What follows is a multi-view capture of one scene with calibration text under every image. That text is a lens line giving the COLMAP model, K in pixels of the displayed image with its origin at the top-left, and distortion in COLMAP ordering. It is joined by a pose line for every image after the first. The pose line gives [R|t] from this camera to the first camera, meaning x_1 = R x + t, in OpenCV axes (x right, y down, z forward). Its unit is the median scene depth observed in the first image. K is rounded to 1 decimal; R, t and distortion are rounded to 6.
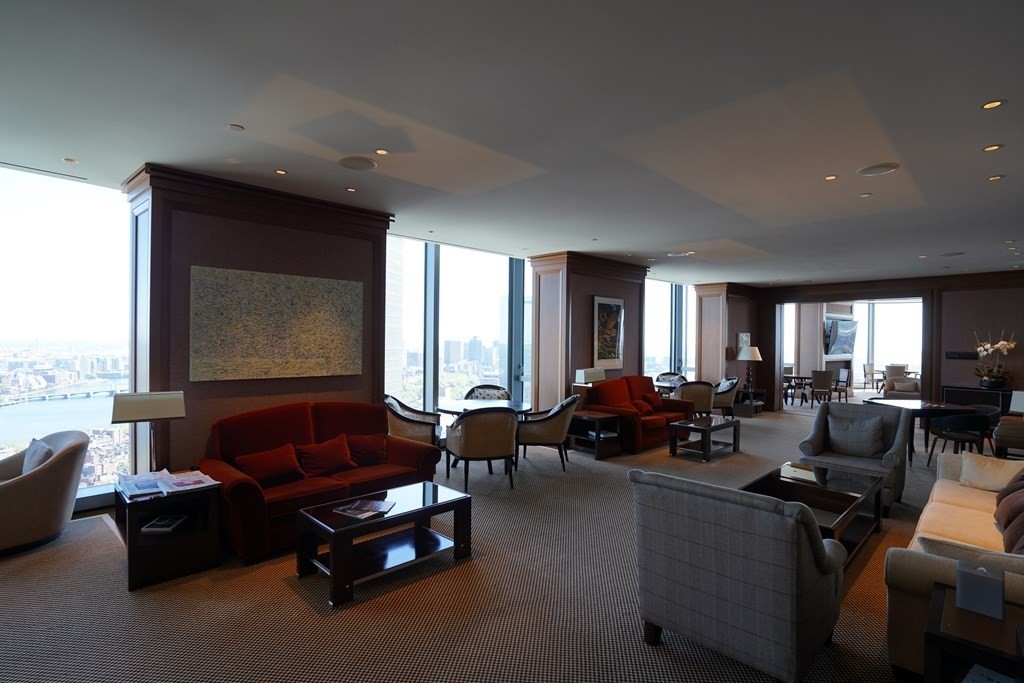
lens RADIAL K [[505.7, 0, 510.9], [0, 505.7, 339.3], [0, 0, 1]] dist [-0.078617, 0.036542]
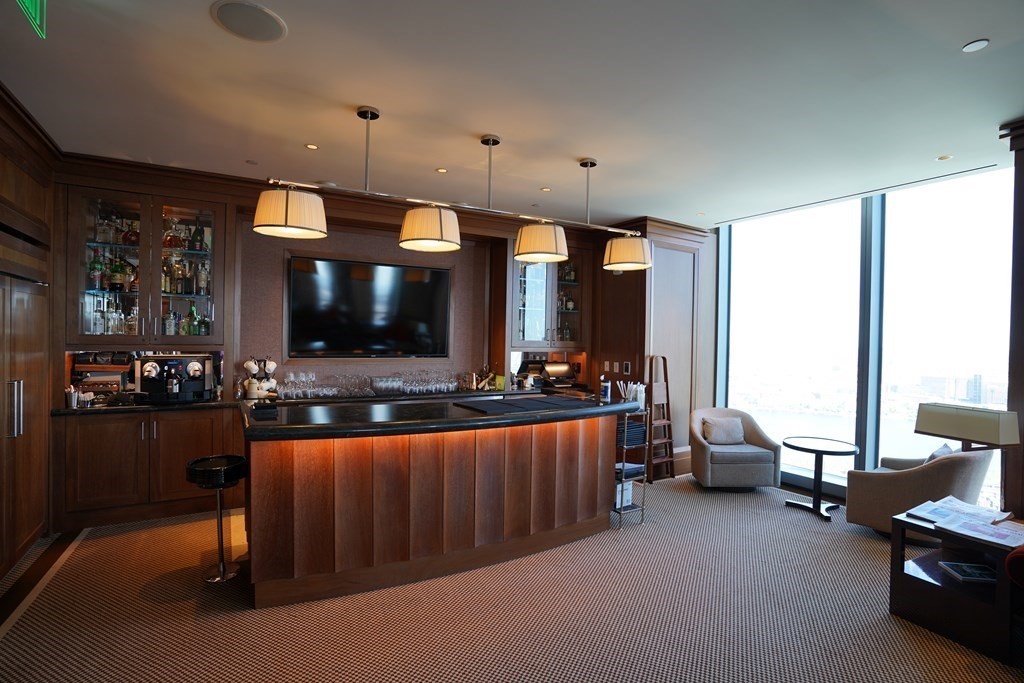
lens RADIAL K [[505.7, 0, 510.9], [0, 505.7, 339.3], [0, 0, 1]] dist [-0.078617, 0.036542]
pose [[-0.299042, -0.001171, -0.954239, 0.289200], [-0.026705, 0.999618, 0.007142, 0.008158], [0.953866, 0.027619, -0.298959, 0.514967]]
